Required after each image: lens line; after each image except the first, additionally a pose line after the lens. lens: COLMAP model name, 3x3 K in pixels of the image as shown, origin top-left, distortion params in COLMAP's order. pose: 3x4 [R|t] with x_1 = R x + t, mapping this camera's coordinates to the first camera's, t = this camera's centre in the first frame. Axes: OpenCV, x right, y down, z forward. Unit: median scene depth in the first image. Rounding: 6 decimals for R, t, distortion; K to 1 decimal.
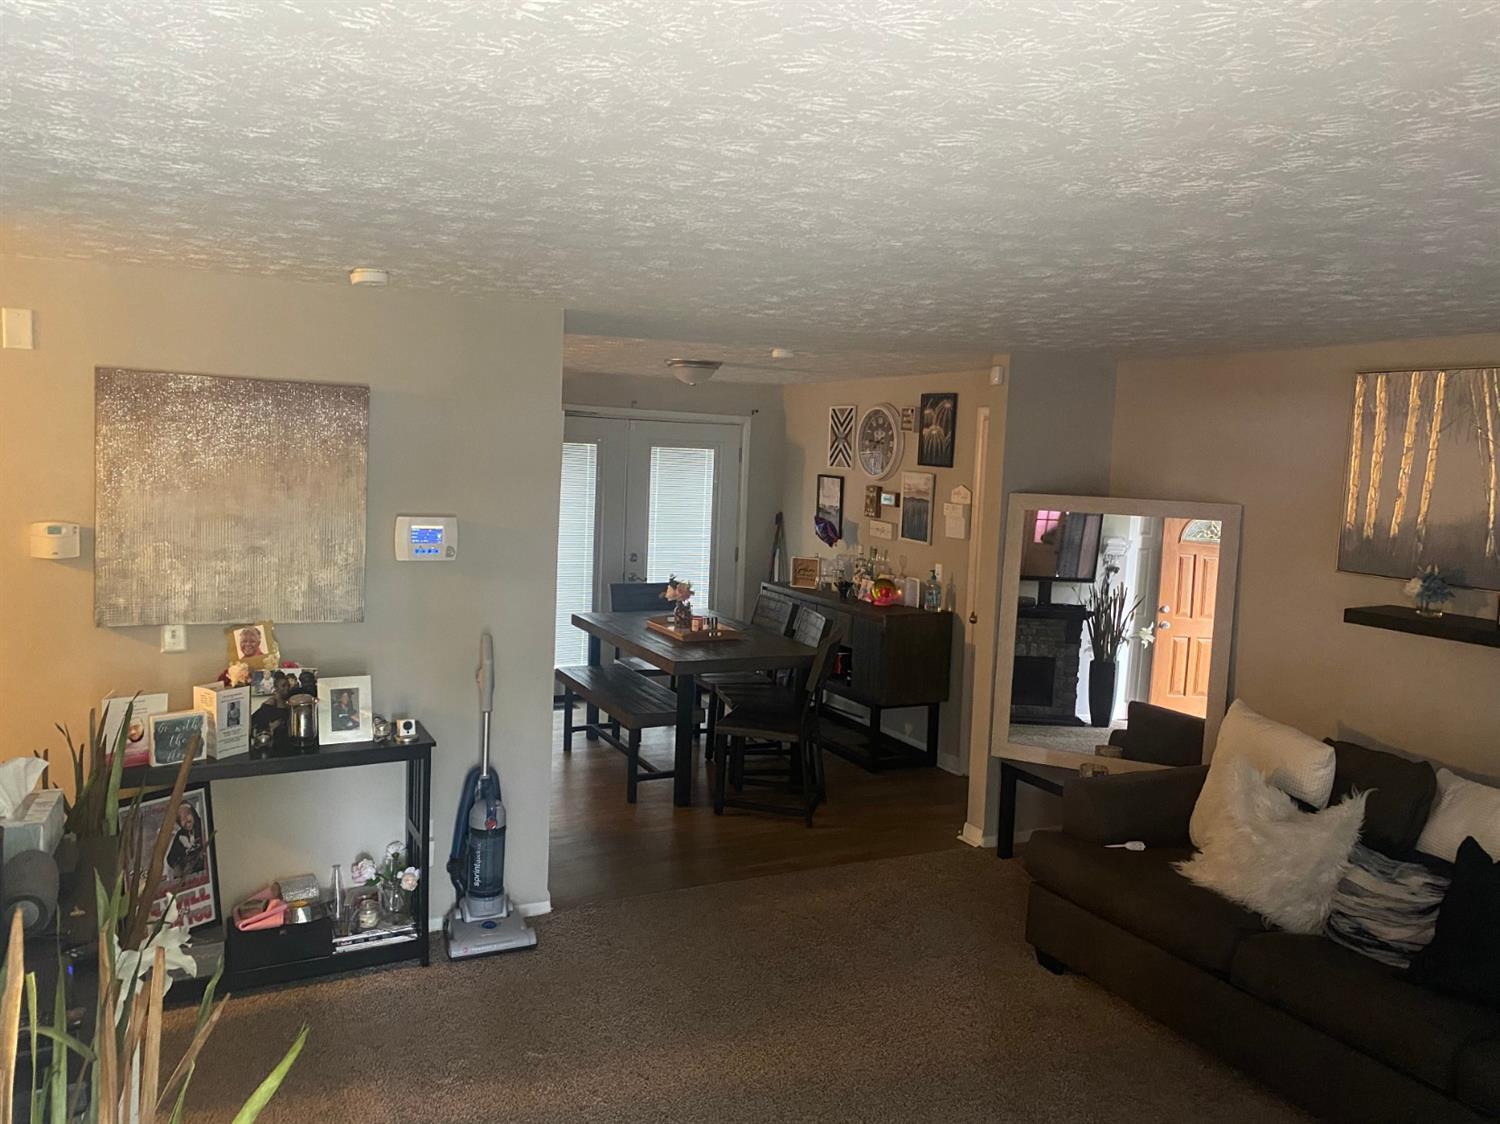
lens RADIAL K [[1115.1, 0, 754.6], [0, 1115.1, 562.4], [0, 0, 1]] dist [-0.028812, -0.012526]
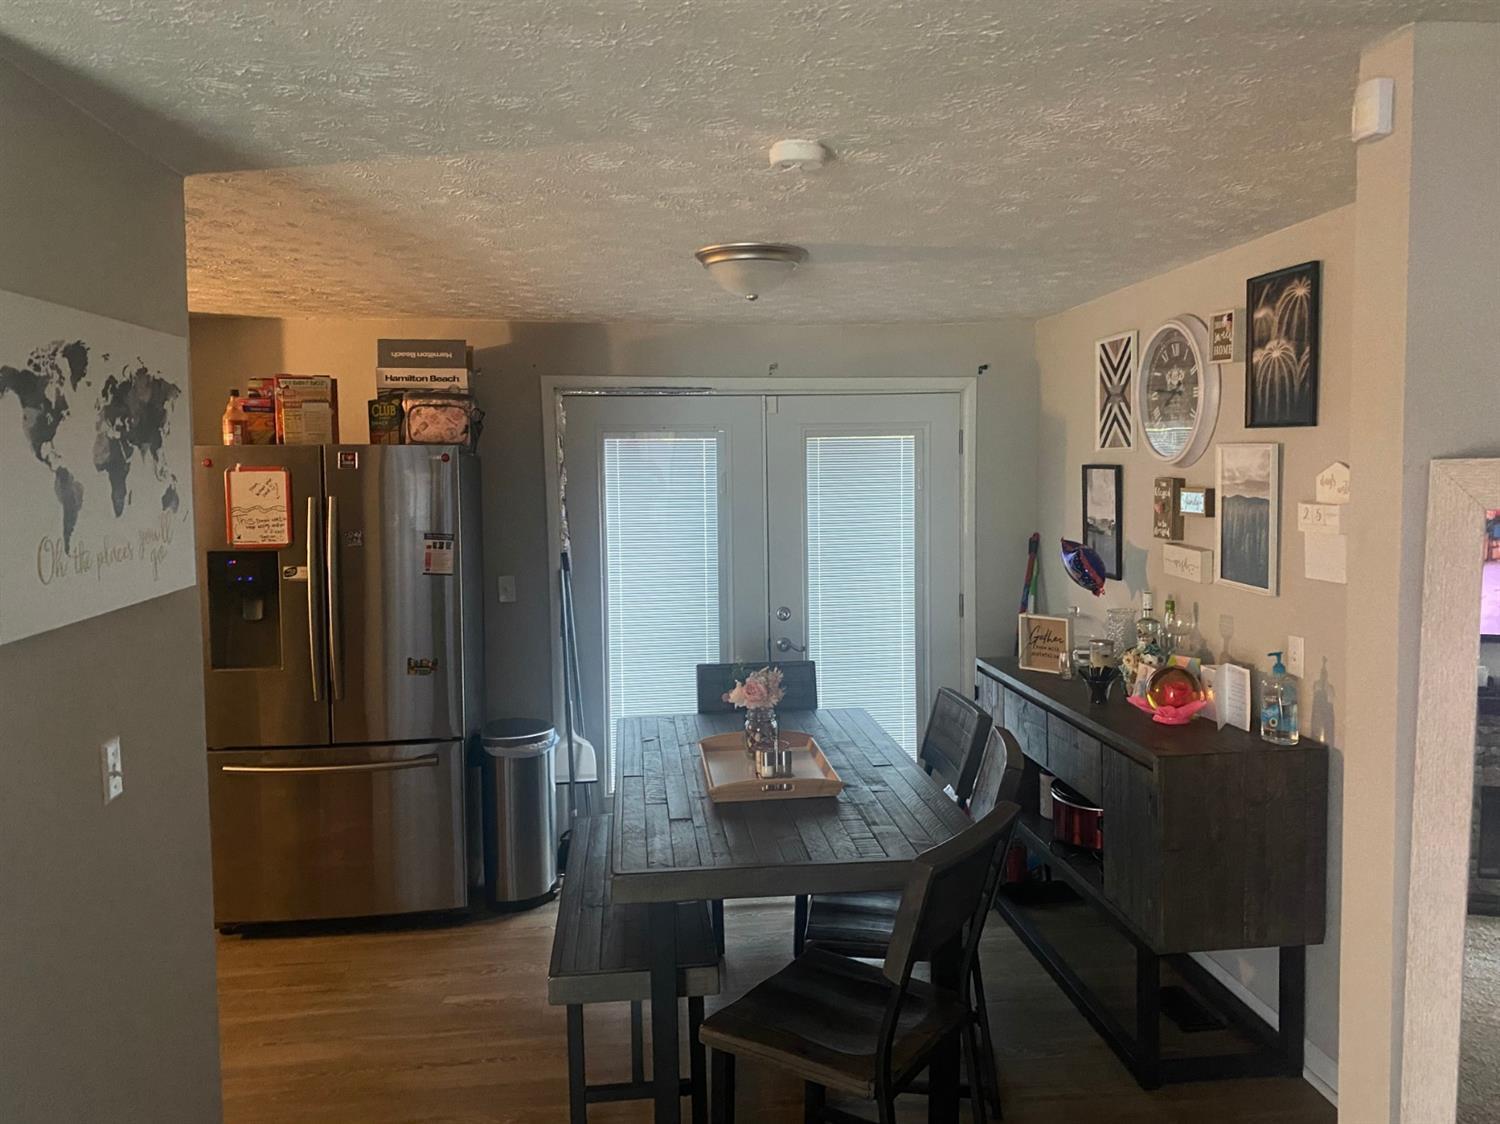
lens RADIAL K [[1115.1, 0, 740.0], [0, 1115.1, 553.1], [0, 0, 1]] dist [-0.028812, -0.012526]
pose [[0.924998, -0.030088, -0.378778, 0.118508], [0.019079, 0.999280, -0.032785, -0.021074], [0.379492, 0.023100, 0.924907, 0.456076]]
